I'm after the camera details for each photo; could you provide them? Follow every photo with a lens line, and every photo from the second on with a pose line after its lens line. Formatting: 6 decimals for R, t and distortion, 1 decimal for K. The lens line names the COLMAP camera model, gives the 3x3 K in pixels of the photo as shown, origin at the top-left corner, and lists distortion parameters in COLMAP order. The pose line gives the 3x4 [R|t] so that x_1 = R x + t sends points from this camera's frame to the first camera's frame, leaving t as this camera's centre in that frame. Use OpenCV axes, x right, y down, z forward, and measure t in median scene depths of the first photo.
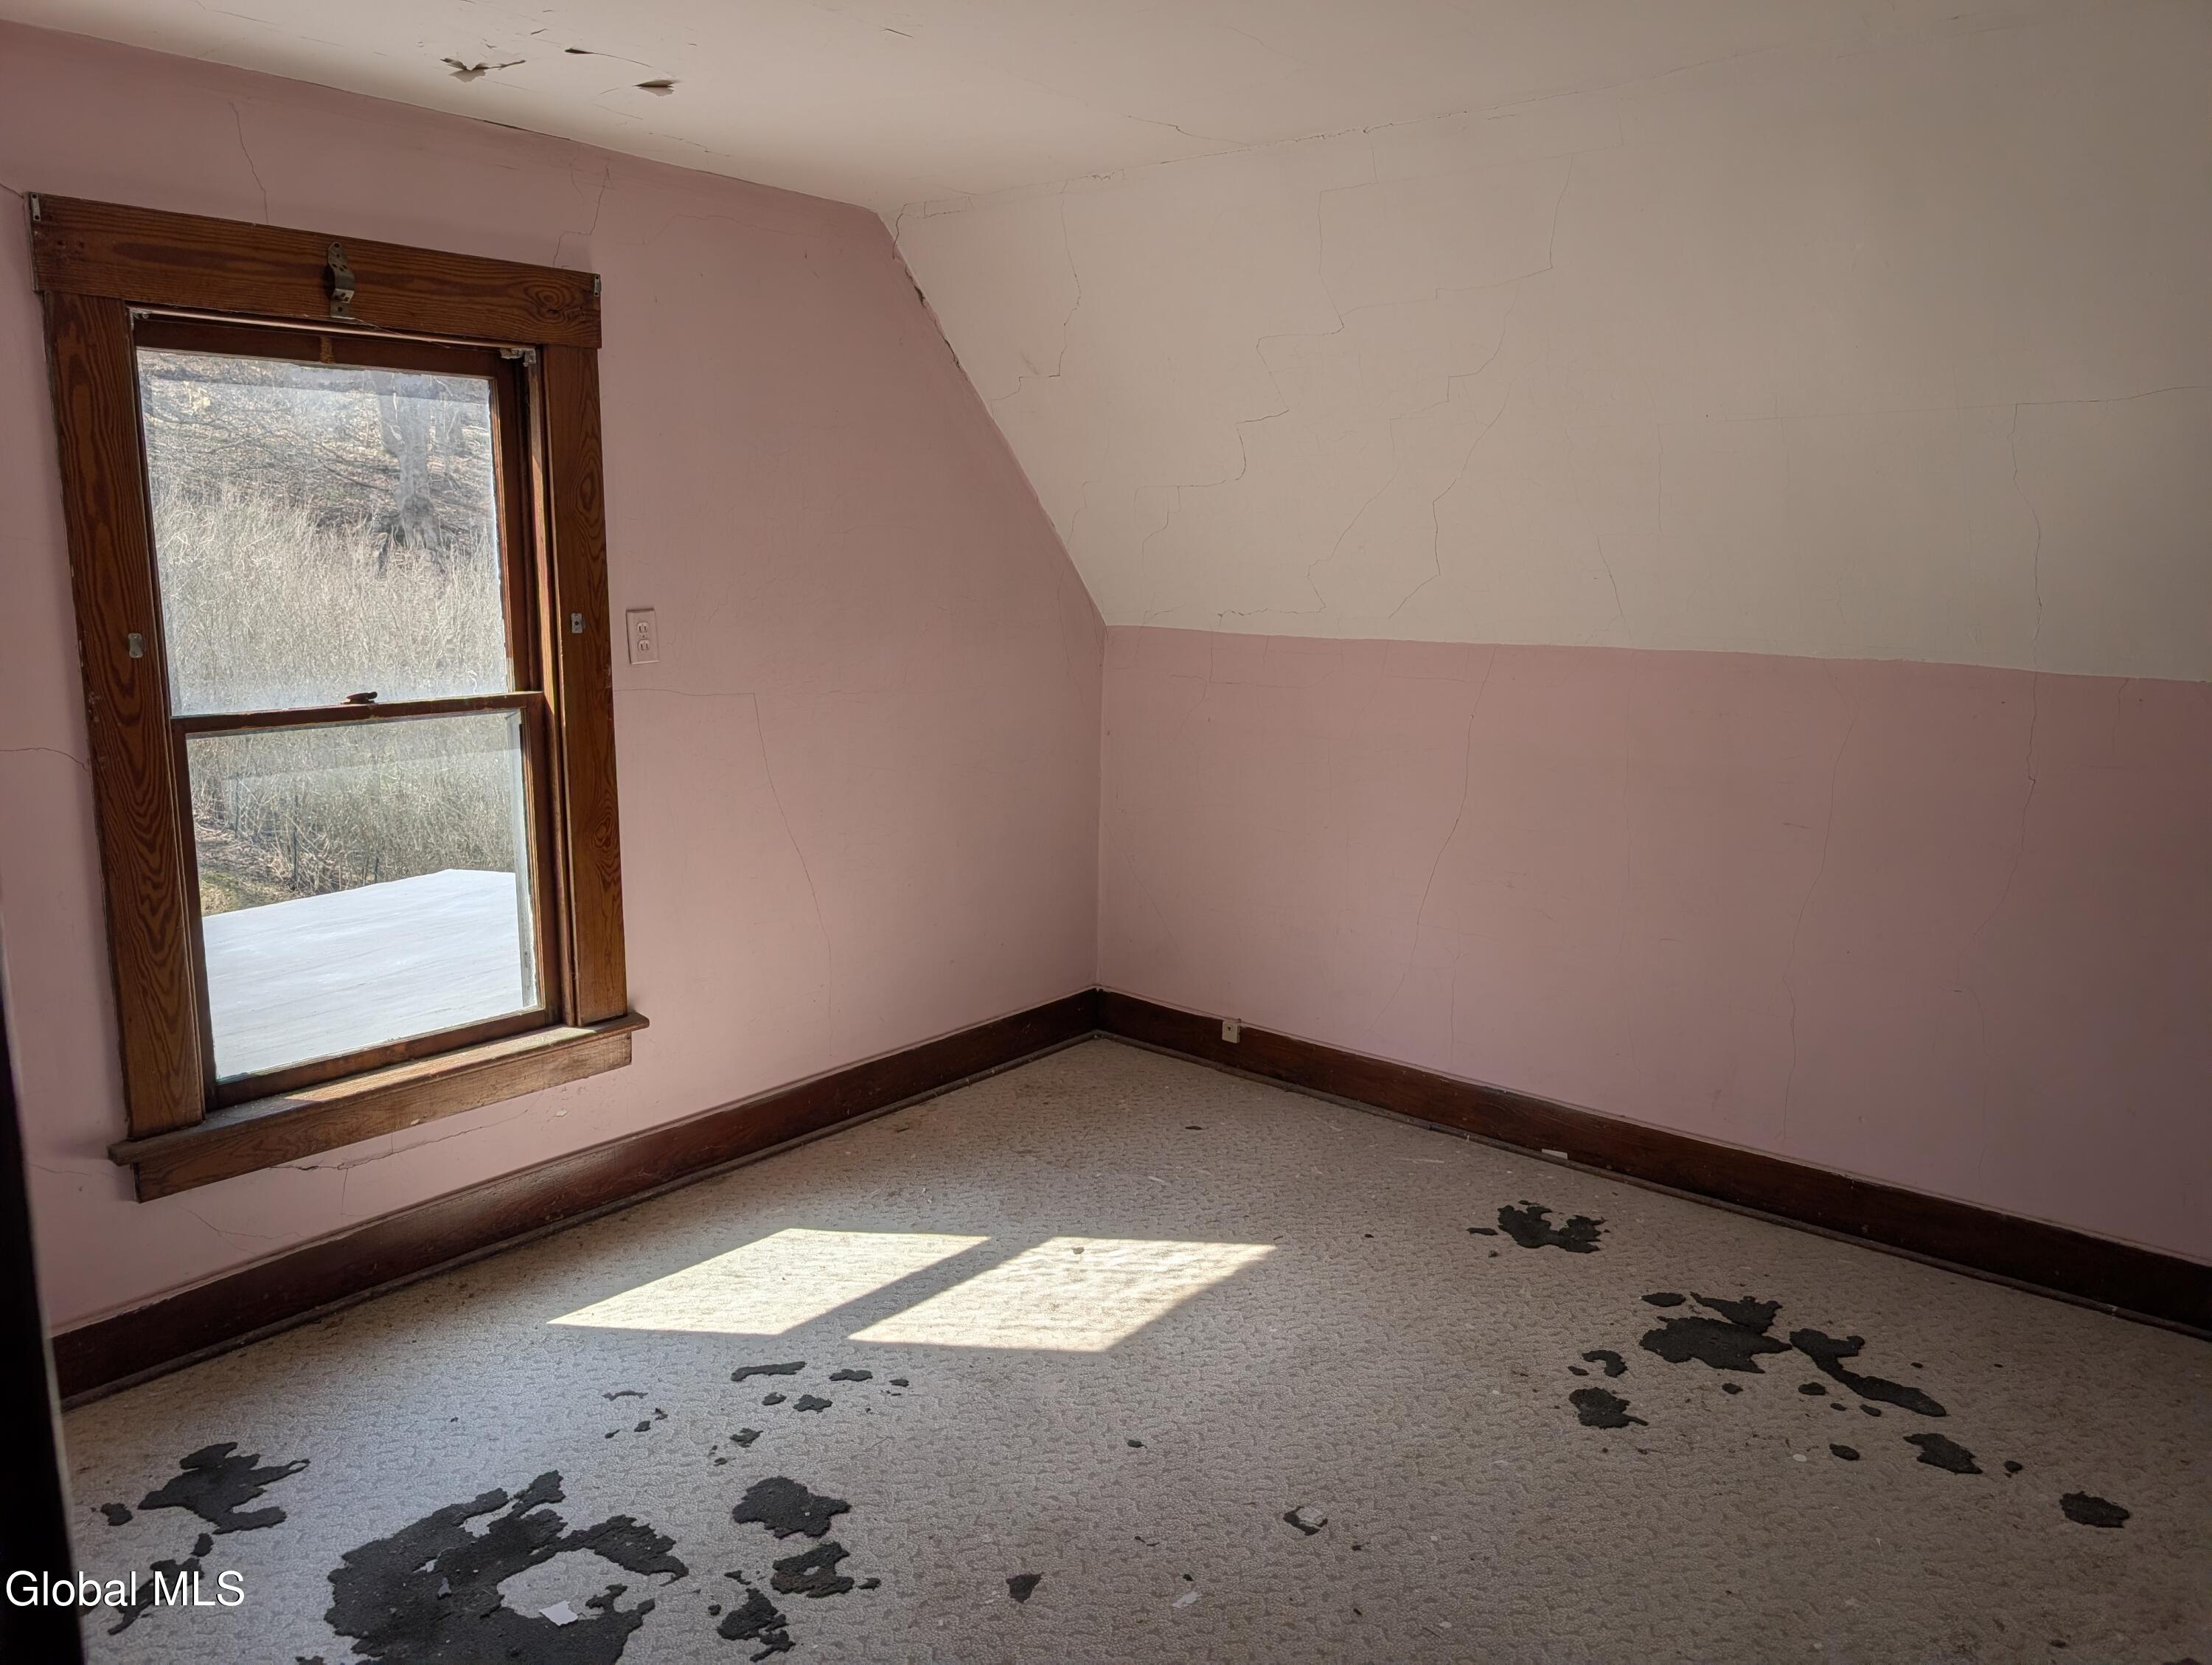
lens RADIAL K [[1591.8, 0, 1110.3], [0, 1591.8, 834.8], [0, 0, 1]] dist [0.028511, -0.018514]
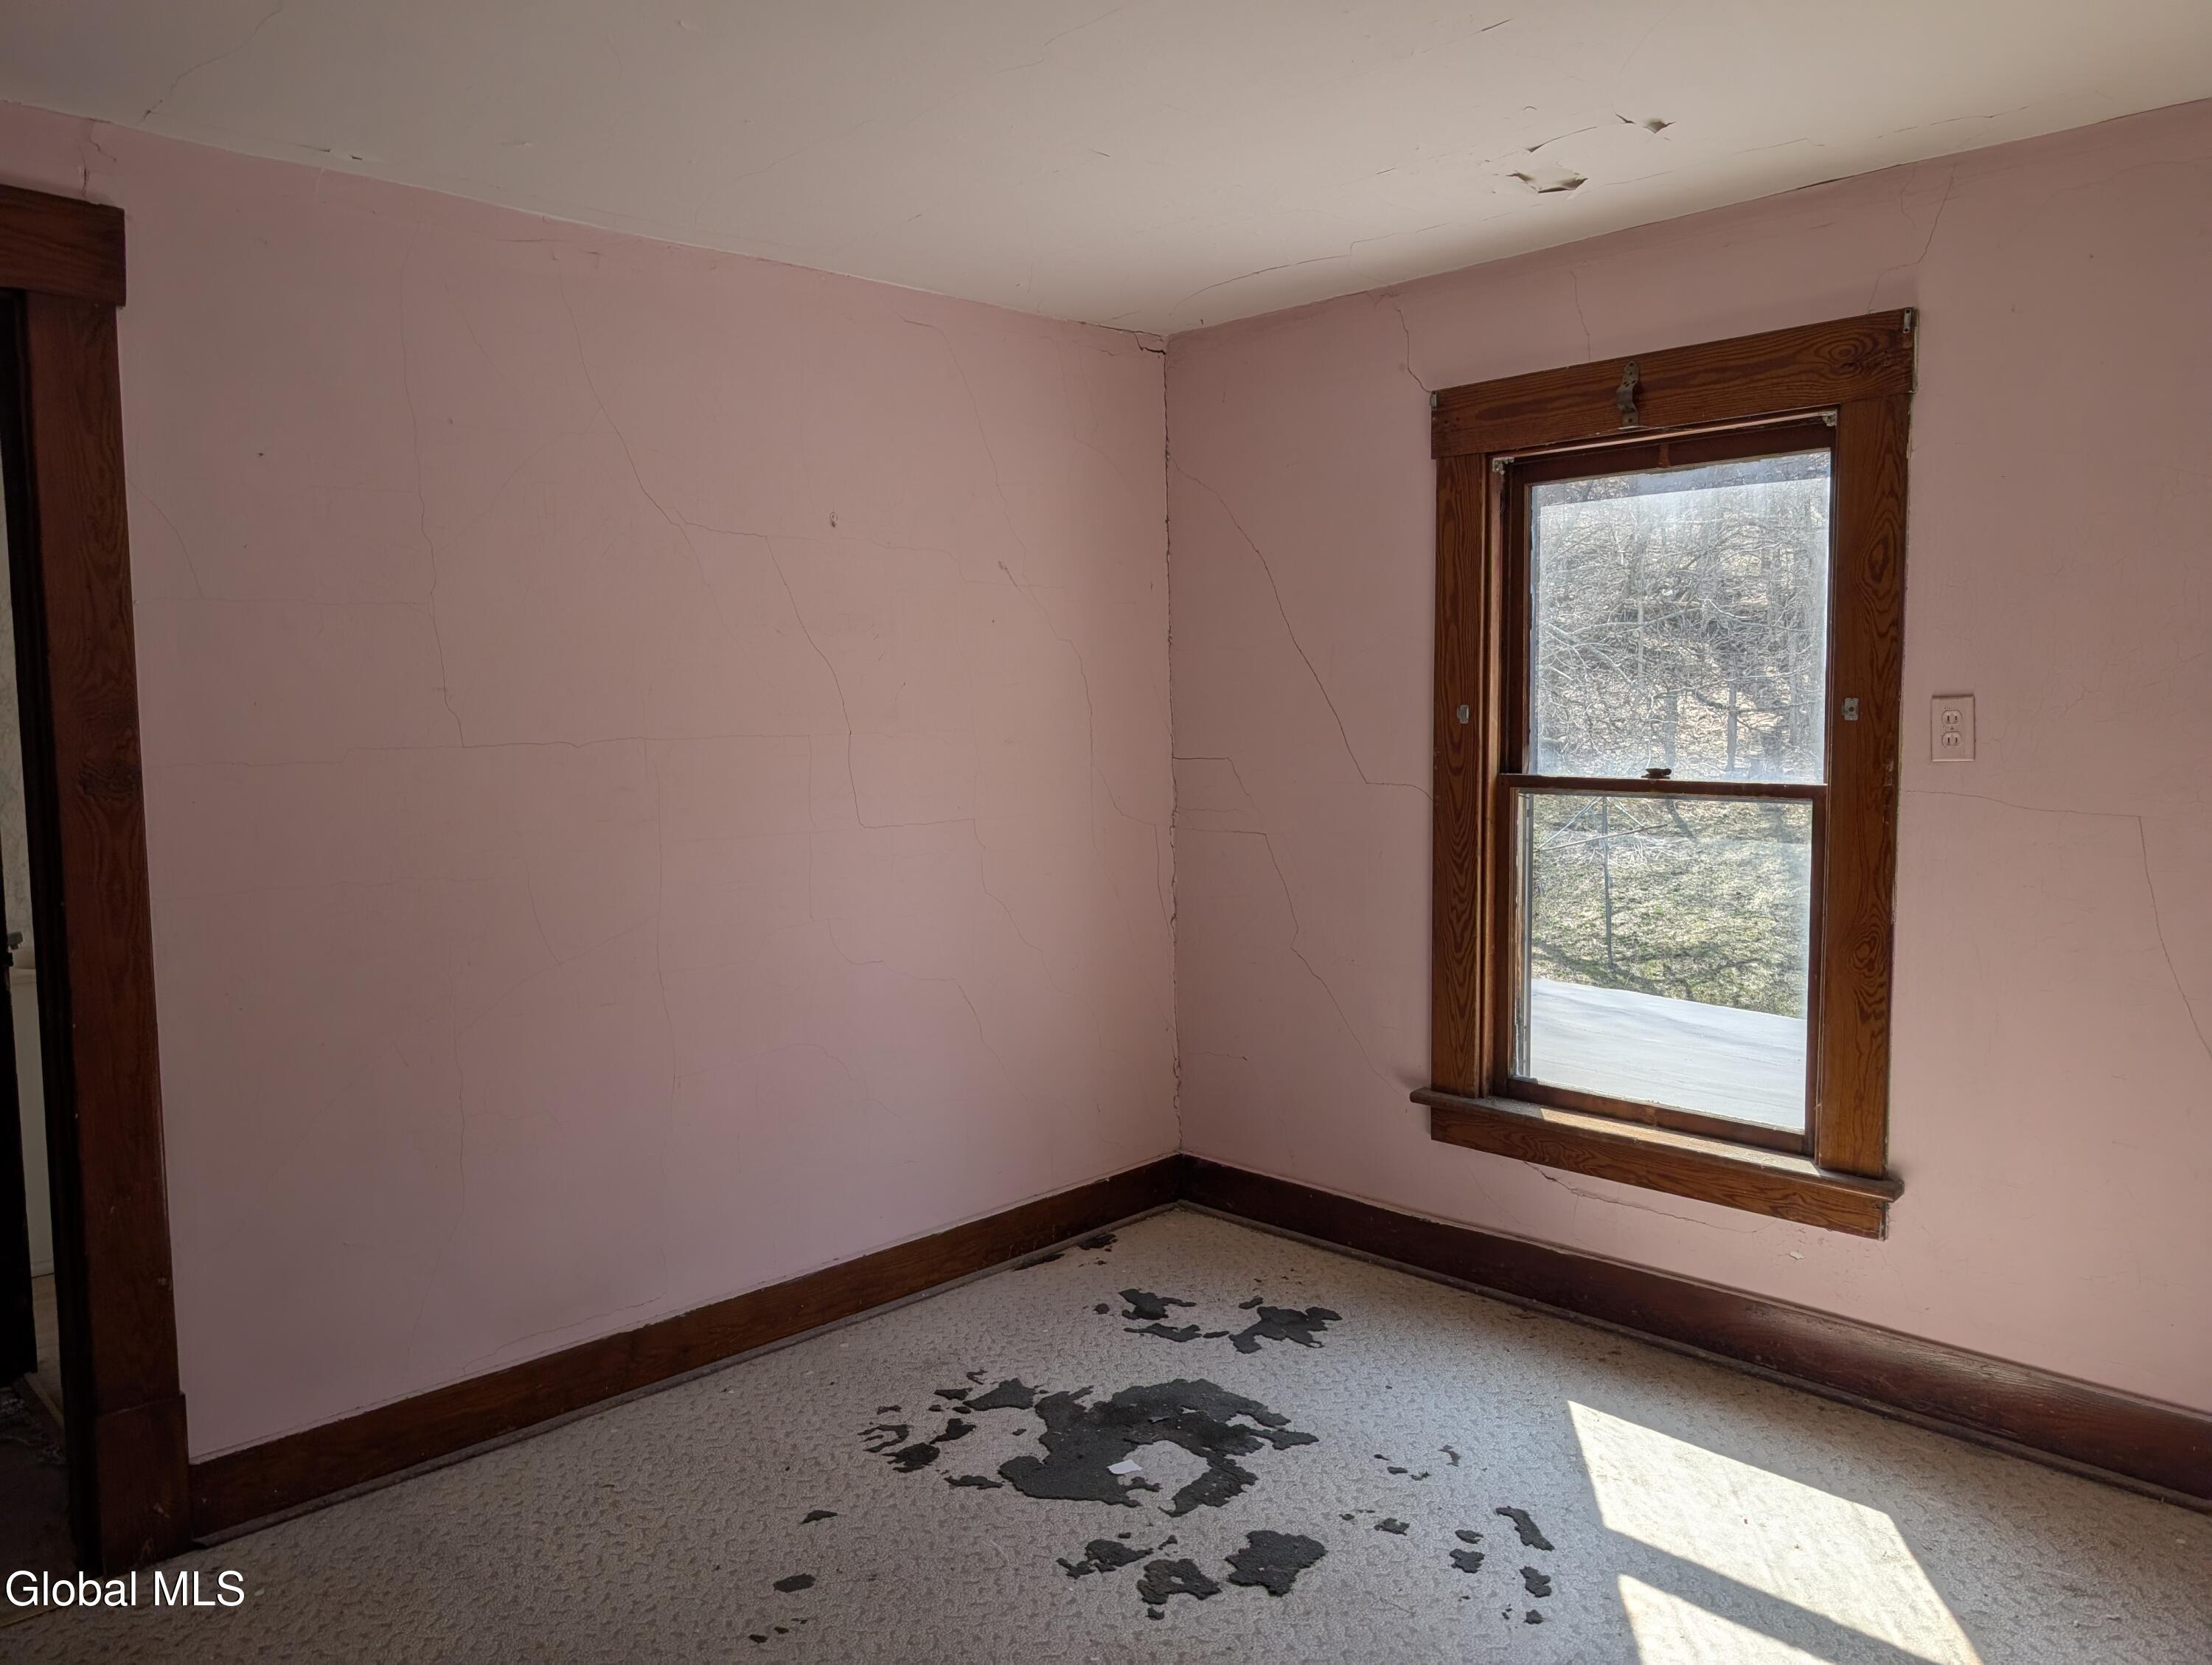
lens RADIAL K [[1591.8, 0, 1107.7], [0, 1591.8, 827.6], [0, 0, 1]] dist [0.028511, -0.018514]
pose [[-0.089476, 0.078141, -0.992919, 0.656795], [-0.173127, 0.980521, 0.092767, -0.089347], [0.980827, 0.180201, -0.074205, 0.759819]]
